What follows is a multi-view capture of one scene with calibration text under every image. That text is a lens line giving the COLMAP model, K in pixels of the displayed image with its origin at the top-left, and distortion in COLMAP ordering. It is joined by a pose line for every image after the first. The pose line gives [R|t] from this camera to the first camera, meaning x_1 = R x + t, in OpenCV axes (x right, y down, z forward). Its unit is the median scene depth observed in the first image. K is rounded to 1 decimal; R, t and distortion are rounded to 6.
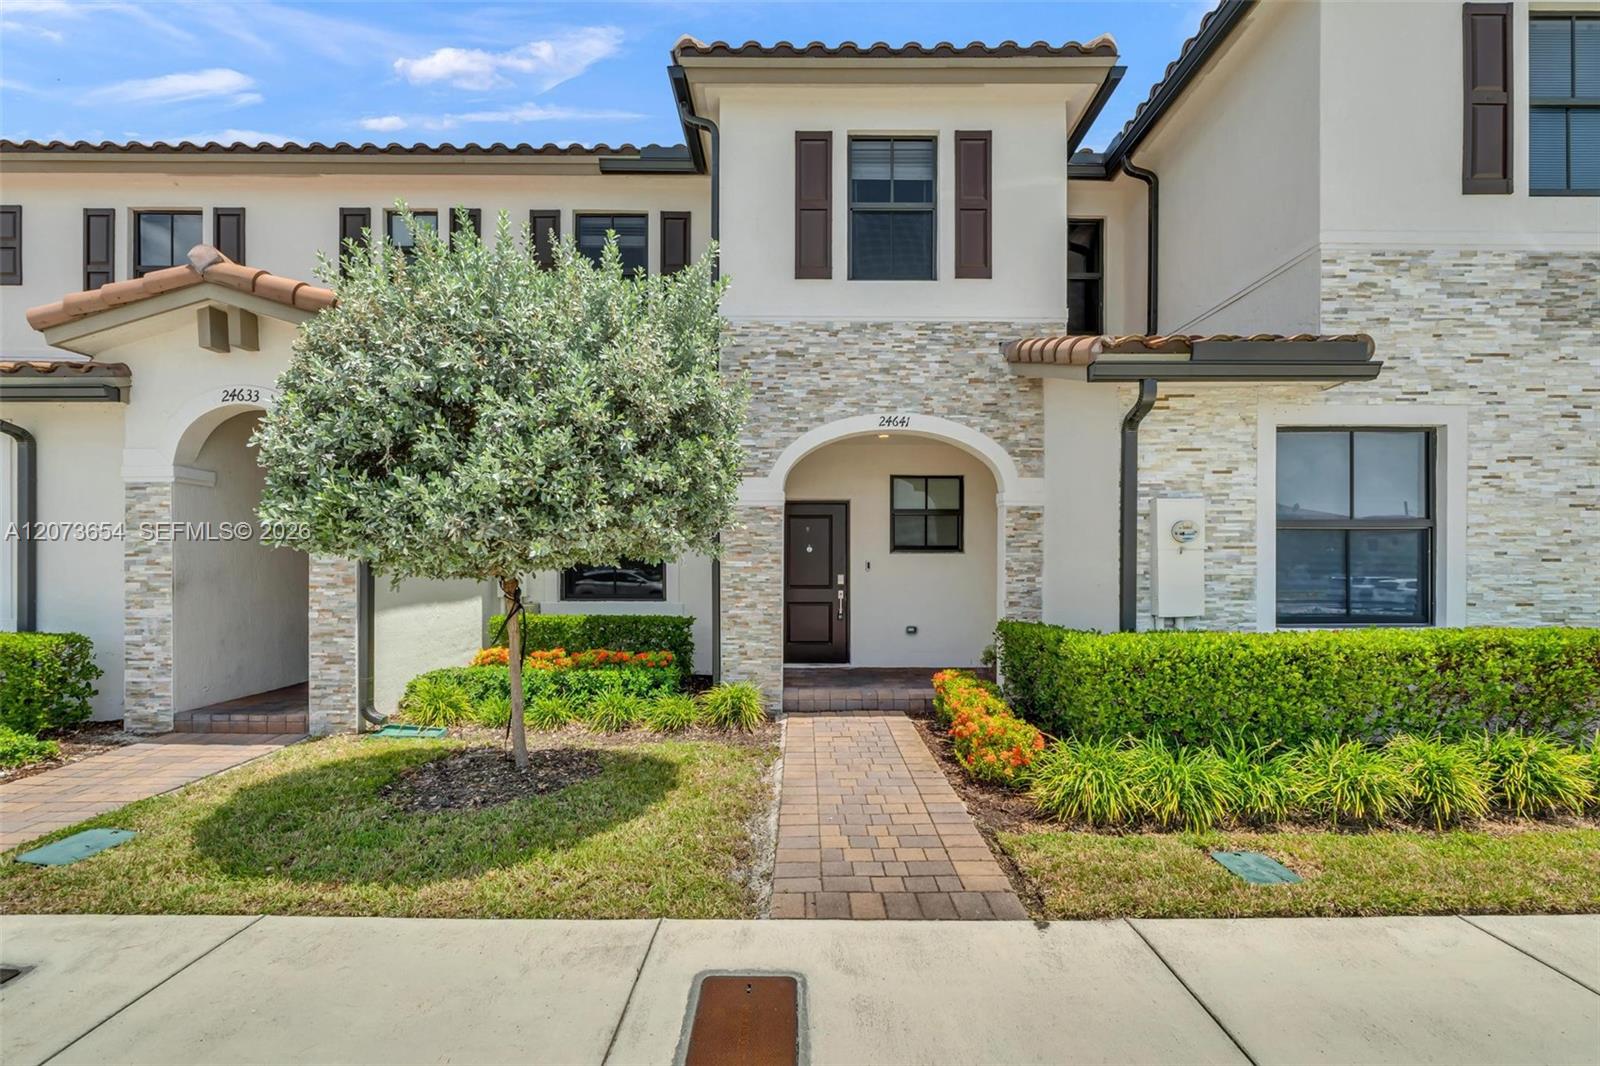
lens RADIAL K [[693.7, 0, 807.7], [0, 693.7, 564.4], [0, 0, 1]] dist [-0.003641, -0.000235]
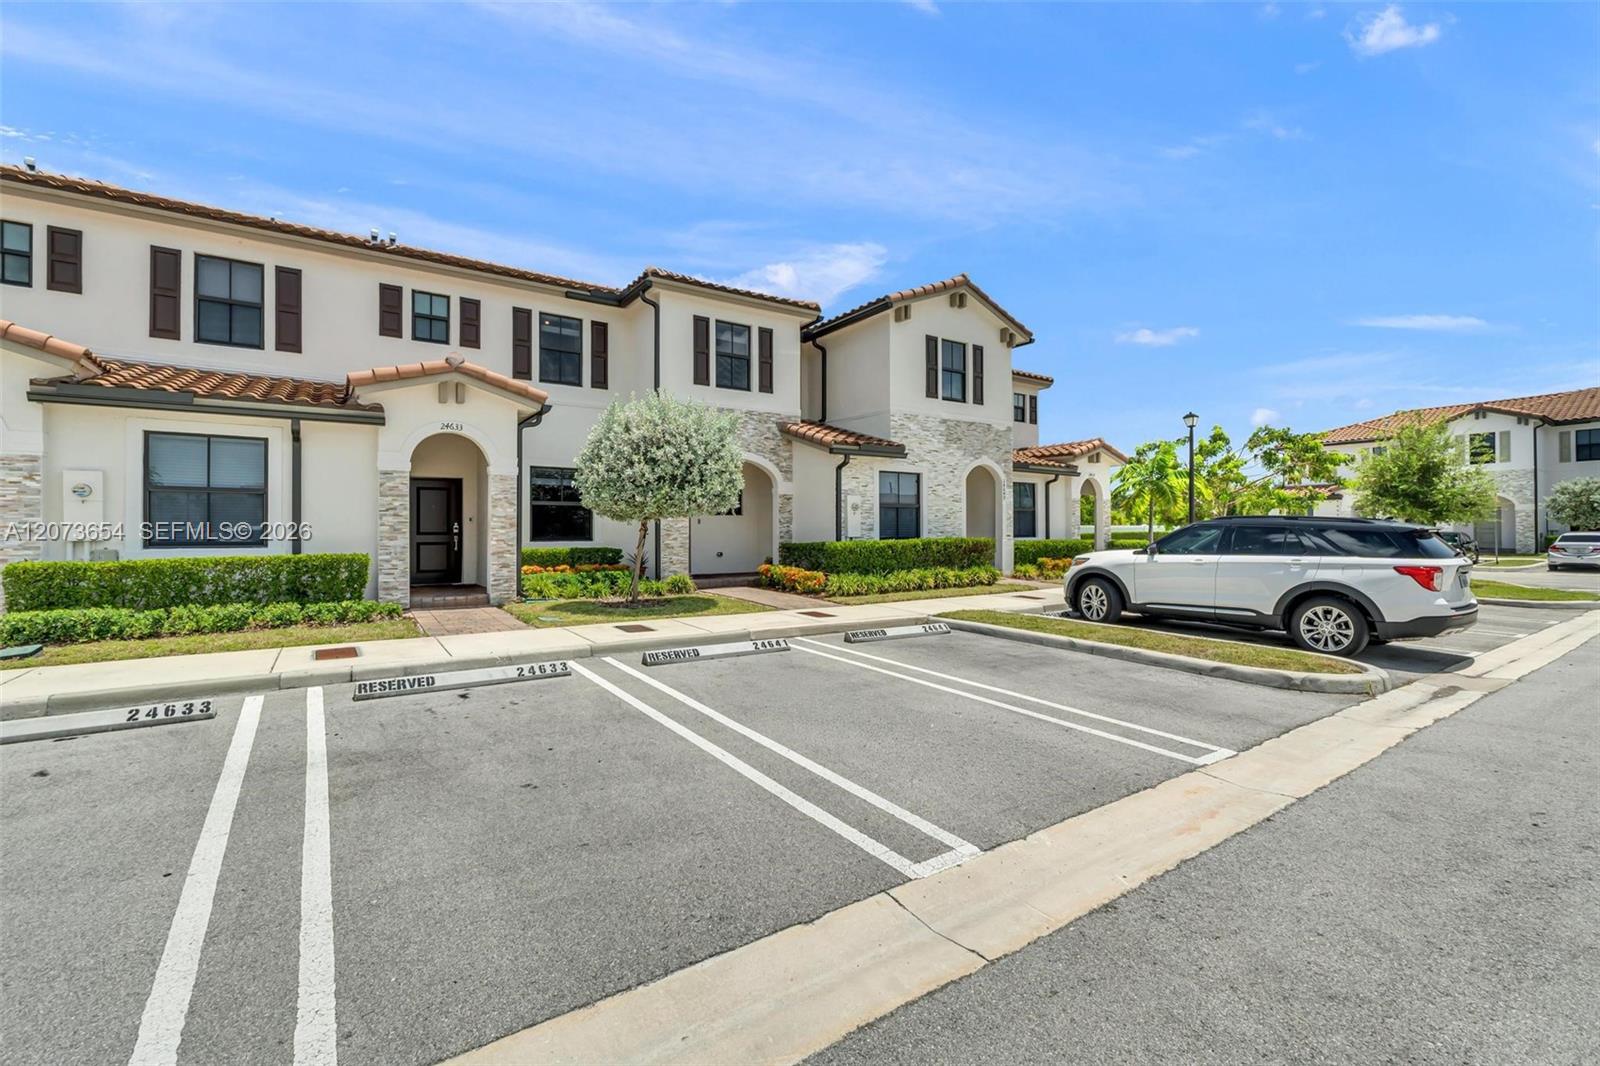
lens RADIAL K [[678.0, 0, 807.0], [0, 678.0, 524.3], [0, 0, 1]] dist [-0.006574, -0.000075]
pose [[0.829081, 0.000818, 0.559128, -0.885347], [0.005827, 0.999932, -0.010103, 0.038530], [-0.559098, 0.011634, 0.829020, -0.900401]]
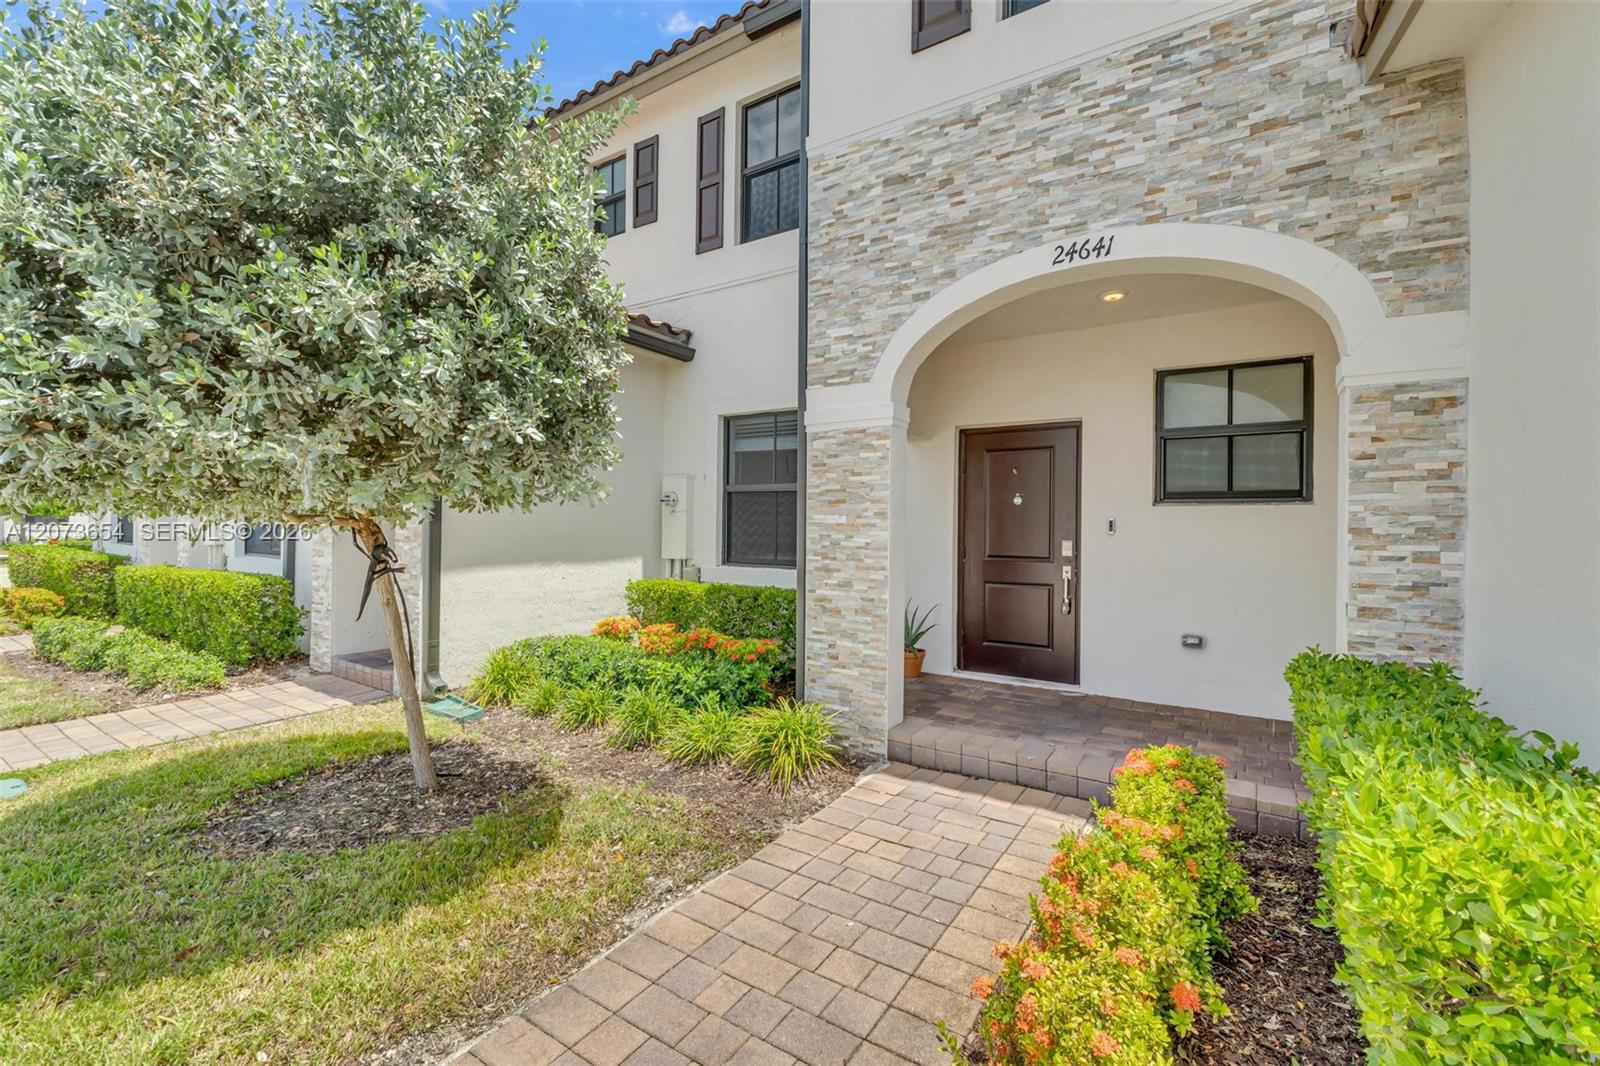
lens RADIAL K [[678.0, 0, 807.0], [0, 678.0, 524.3], [0, 0, 1]] dist [-0.006574, -0.000075]
pose [[0.831554, 0.005237, -0.555419, 0.238146], [-0.011130, 0.999912, -0.007235, 0.009079], [0.555333, 0.012198, 0.831539, 0.456830]]
